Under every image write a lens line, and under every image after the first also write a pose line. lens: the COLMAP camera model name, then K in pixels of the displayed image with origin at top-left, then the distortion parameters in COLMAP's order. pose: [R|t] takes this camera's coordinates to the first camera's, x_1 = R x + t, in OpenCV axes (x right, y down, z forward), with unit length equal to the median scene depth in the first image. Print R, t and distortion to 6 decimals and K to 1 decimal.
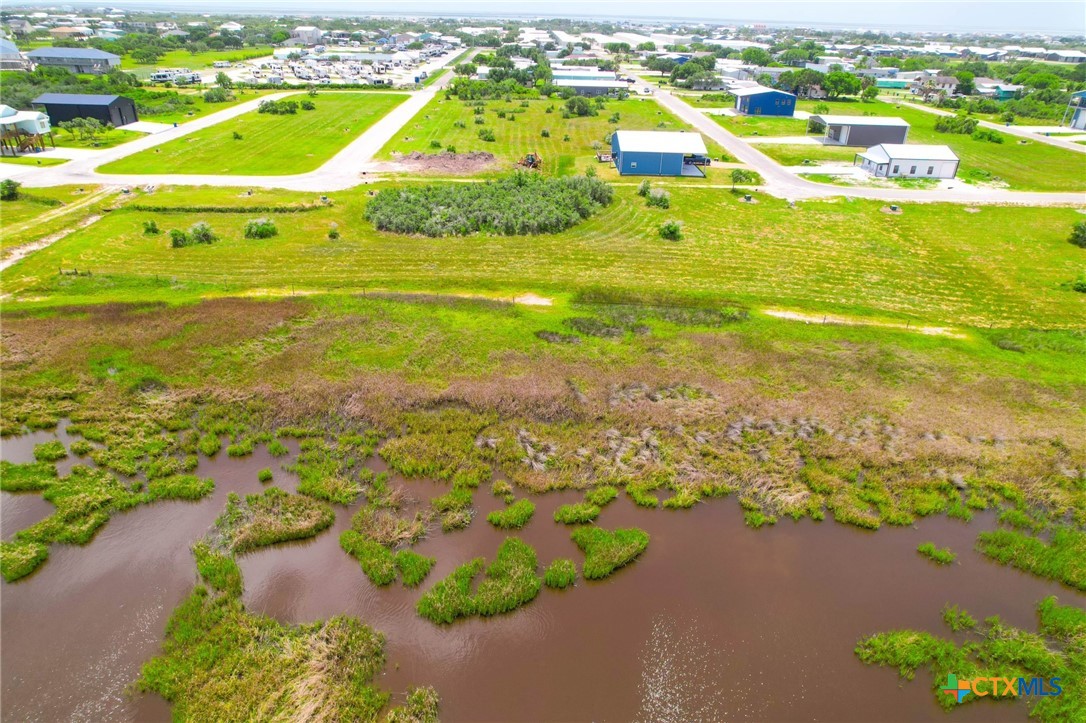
lens RADIAL K [[695.5, 0, 543.8], [0, 695.5, 359.6], [0, 0, 1]] dist [-0.078435, 0.070129]
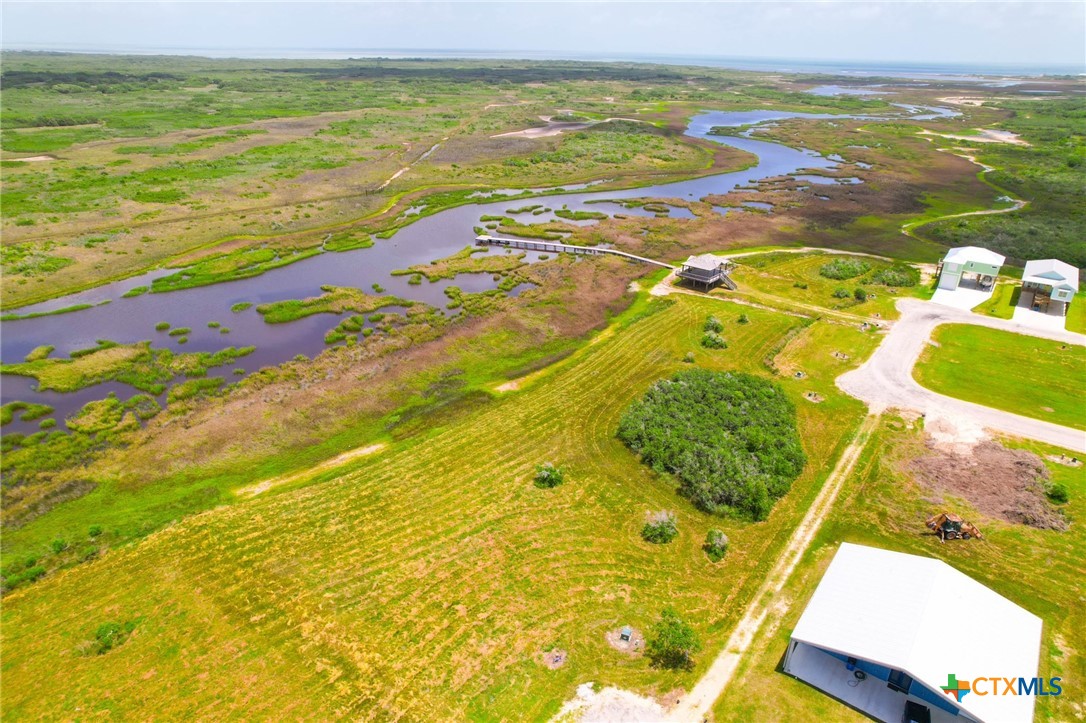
lens RADIAL K [[695.5, 0, 543.3], [0, 695.5, 365.1], [0, 0, 1]] dist [-0.078435, 0.070129]
pose [[-0.603303, 0.303810, -0.737377, 0.938610], [-0.391080, 0.693096, 0.605537, -0.962391], [0.695041, 0.653696, -0.299333, 1.334214]]
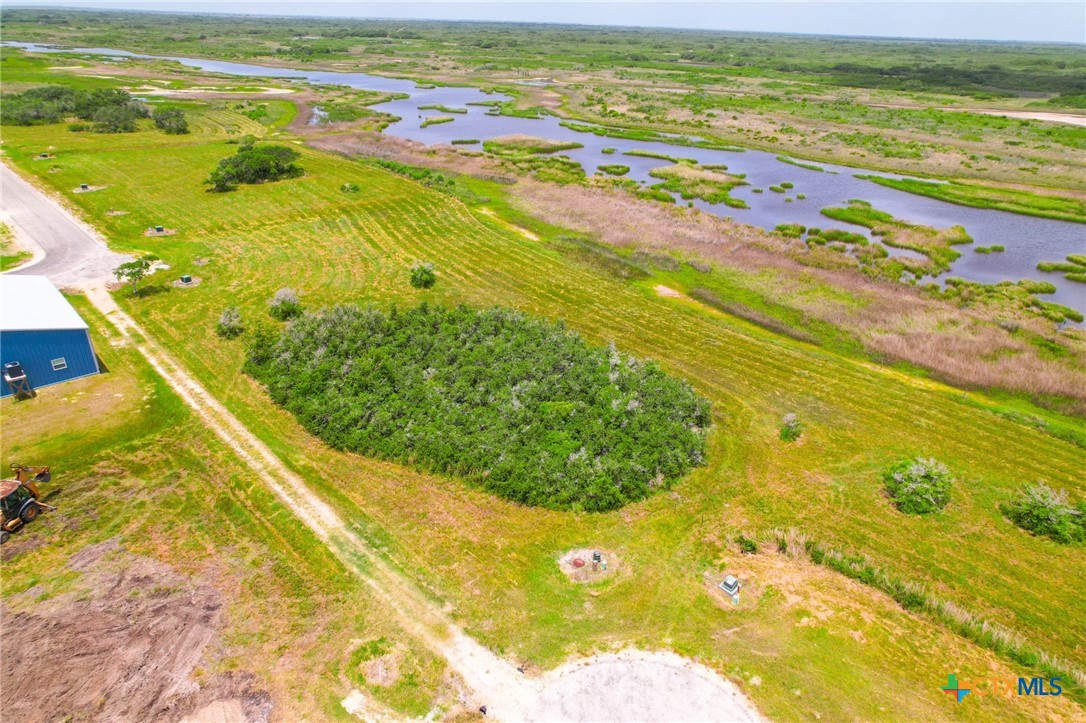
lens RADIAL K [[695.5, 0, 541.3], [0, 695.5, 363.9], [0, 0, 1]] dist [-0.078435, 0.070129]
pose [[-0.680706, -0.369174, 0.632732, -0.559916], [0.289834, 0.657529, 0.695451, -0.754324], [-0.672782, 0.656785, -0.340585, 1.433048]]
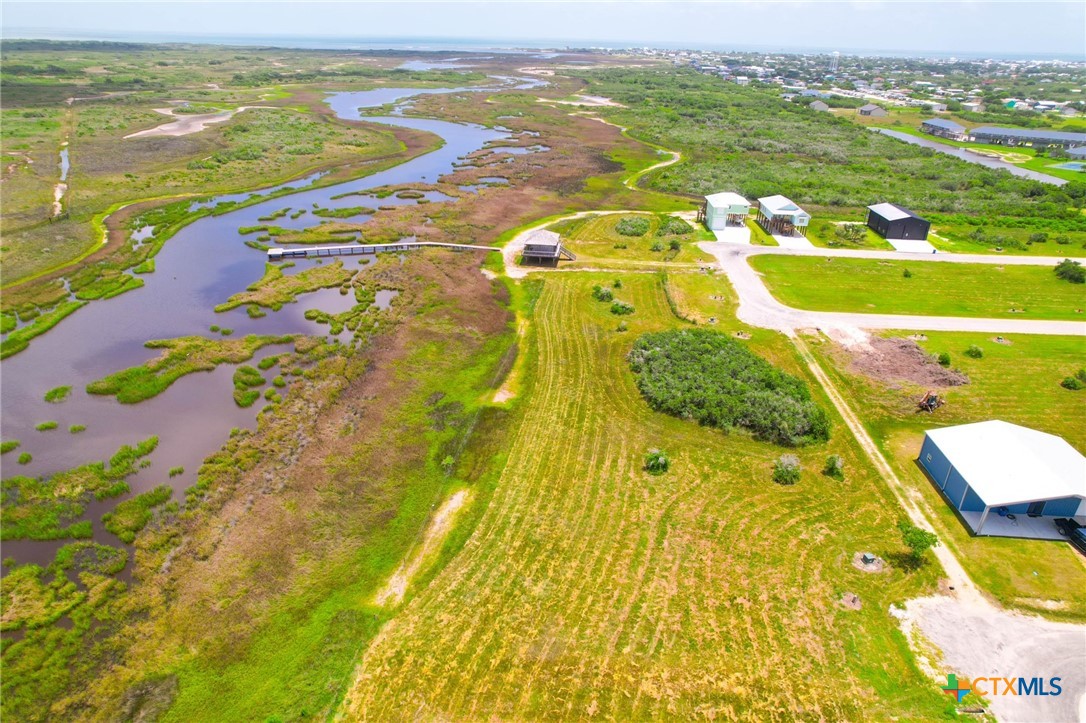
lens RADIAL K [[695.5, 0, 544.9], [0, 695.5, 363.6], [0, 0, 1]] dist [-0.078435, 0.070129]
pose [[-0.063286, 0.409282, -0.910210, 1.127467], [-0.475808, 0.789337, 0.388013, -0.661437], [0.877269, 0.457641, 0.144786, 0.759041]]
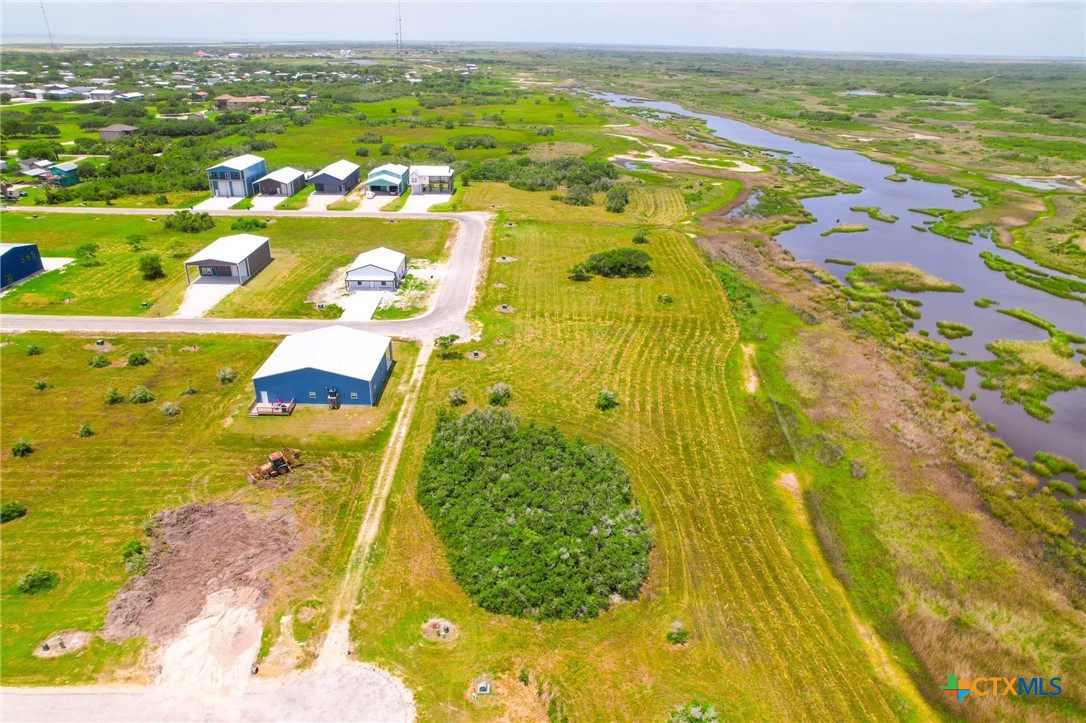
lens RADIAL K [[695.5, 0, 542.3], [0, 695.5, 361.2], [0, 0, 1]] dist [-0.078435, 0.070129]
pose [[0.000319, -0.446563, 0.894752, -0.887780], [0.436166, 0.805220, 0.401722, -0.825505], [-0.899866, 0.390133, 0.195032, 0.967186]]
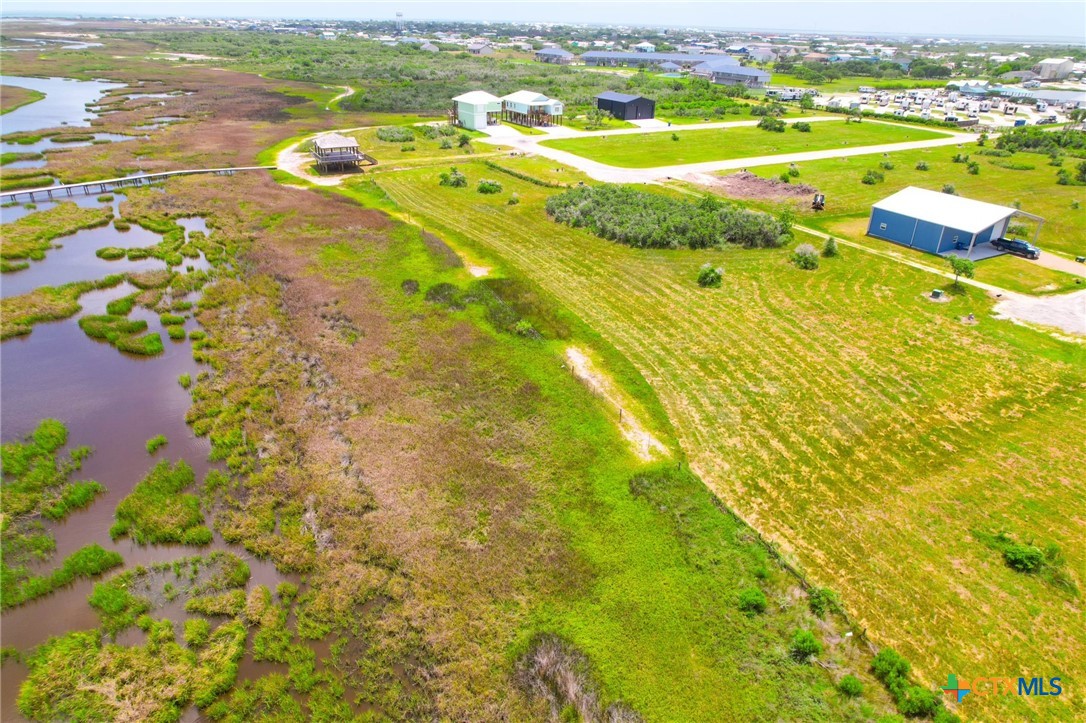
lens RADIAL K [[695.5, 0, 544.1], [0, 695.5, 361.1], [0, 0, 1]] dist [-0.078435, 0.070129]
pose [[0.504952, 0.374889, -0.777485, 0.915674], [-0.401504, 0.899388, 0.172904, -0.177033], [0.764080, 0.224855, 0.604667, 0.368429]]
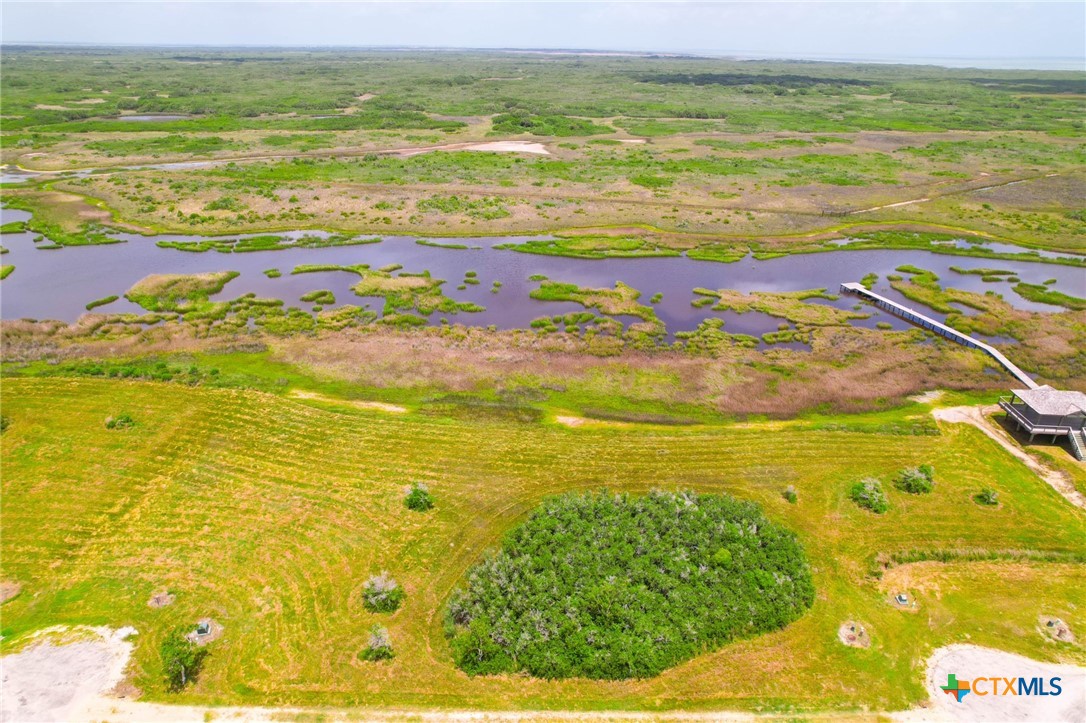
lens RADIAL K [[695.5, 0, 542.4], [0, 695.5, 365.3], [0, 0, 1]] dist [-0.078435, 0.070129]
pose [[-0.999036, -0.043537, 0.005584, 0.032609], [-0.022267, 0.612335, 0.790285, -1.114553], [-0.037826, 0.789399, -0.612714, 1.585886]]
